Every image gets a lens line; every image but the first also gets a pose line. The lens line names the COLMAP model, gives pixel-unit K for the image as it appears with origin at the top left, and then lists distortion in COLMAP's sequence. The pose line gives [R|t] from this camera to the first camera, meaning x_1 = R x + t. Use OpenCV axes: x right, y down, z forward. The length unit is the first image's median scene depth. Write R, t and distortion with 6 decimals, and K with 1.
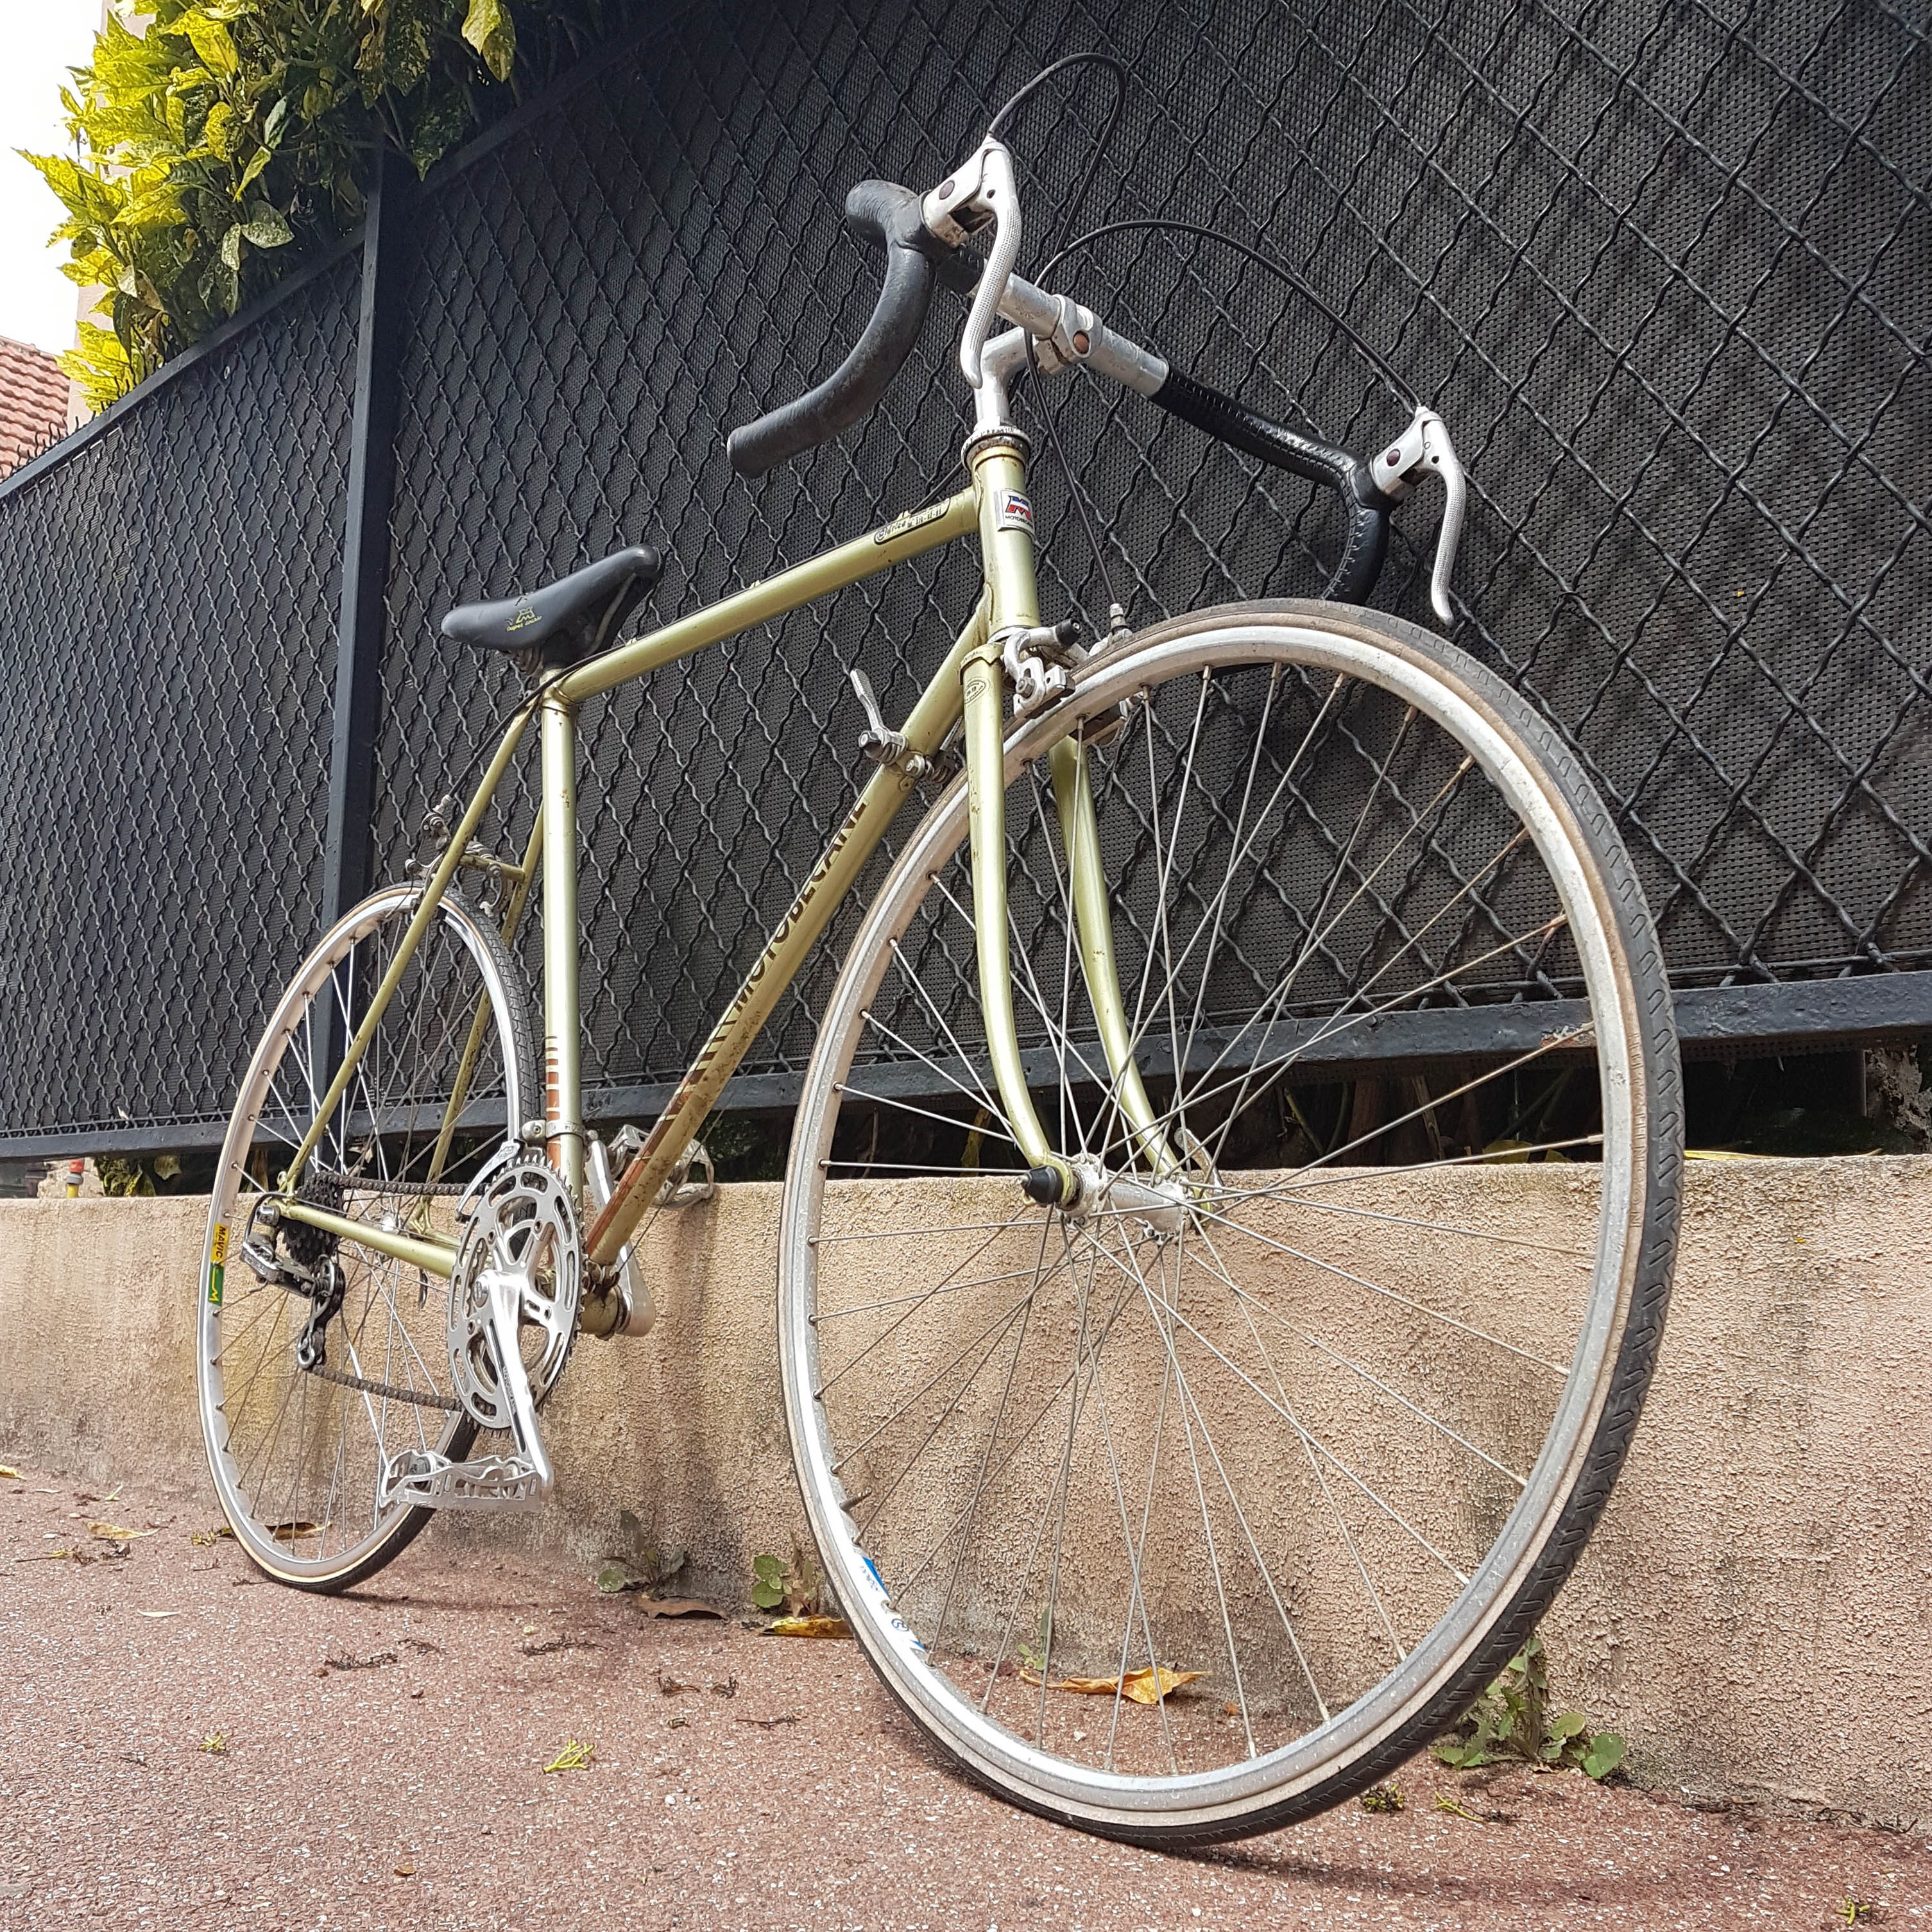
lens RADIAL K [[1914.0, 0, 791.1], [0, 1914.0, 964.0], [0, 0, 1]] dist [0.011680, -0.043630]
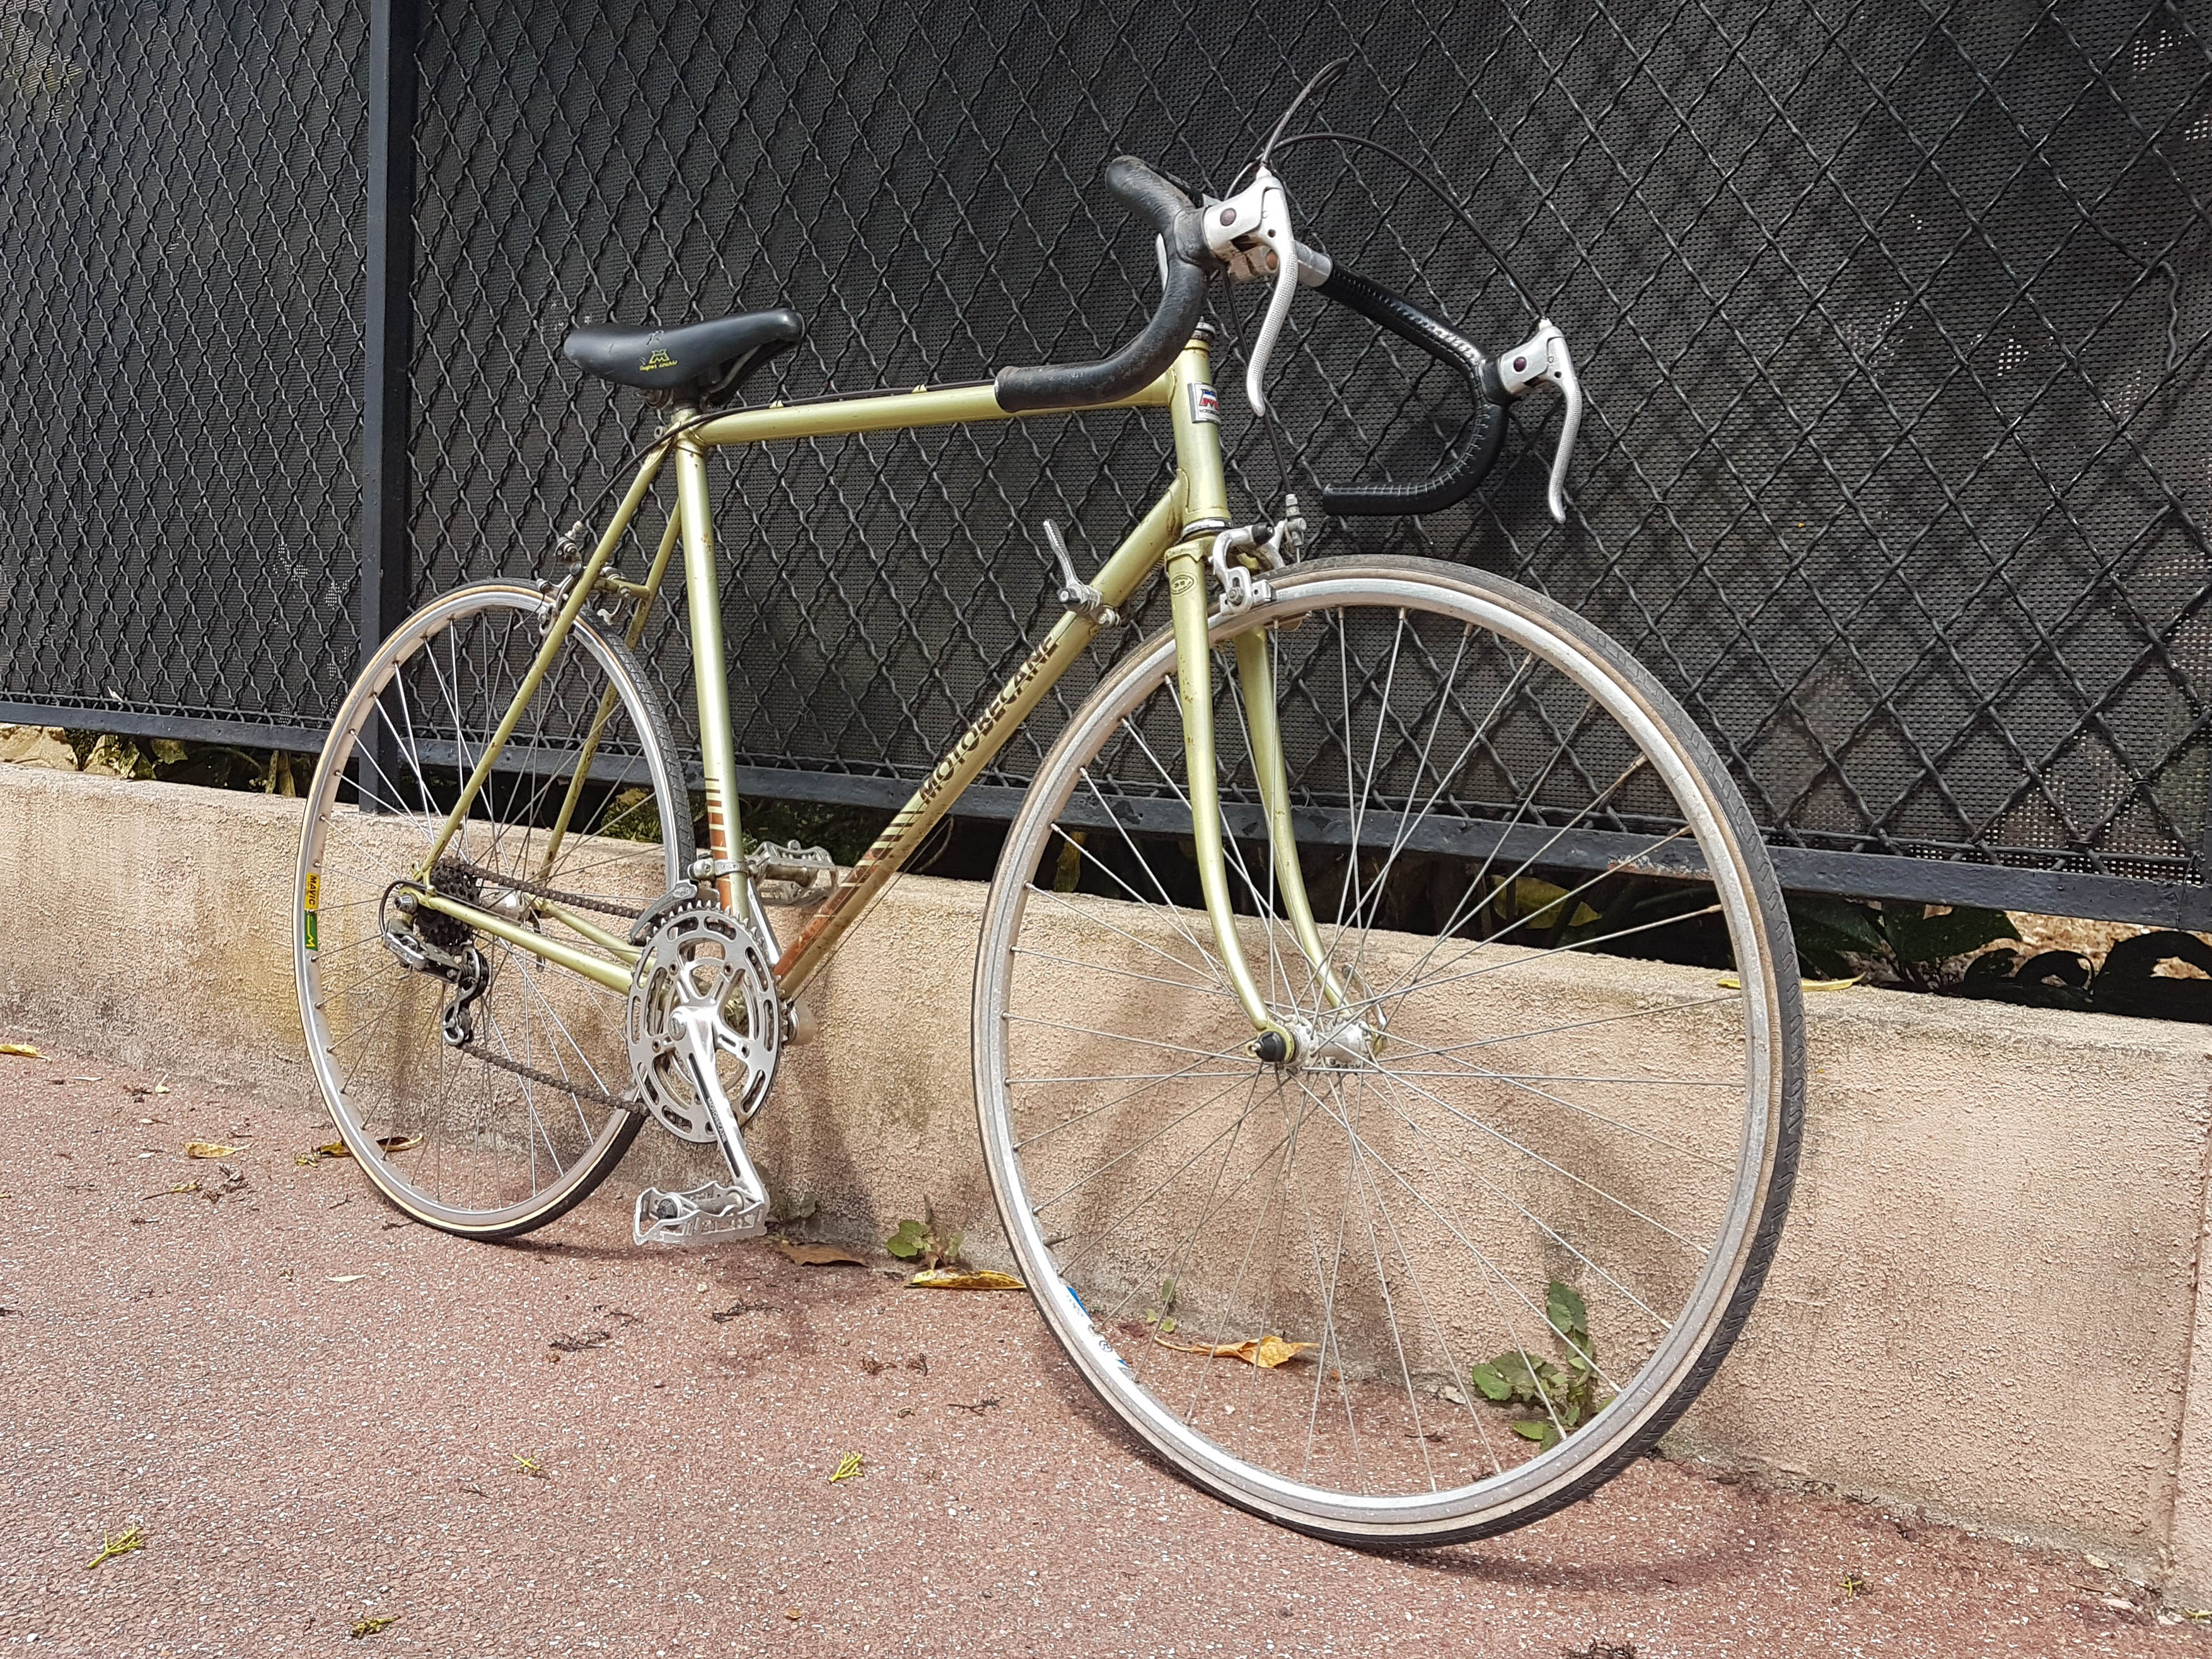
lens RADIAL K [[1800.3, 0, 1061.2], [0, 1800.3, 835.4], [0, 0, 1]] dist [0.000375, 0.000705]
pose [[0.985759, -0.006364, 0.168043, -0.140637], [-0.022668, 0.985135, 0.170279, -0.154193], [-0.166628, -0.171663, 0.970962, -0.065704]]
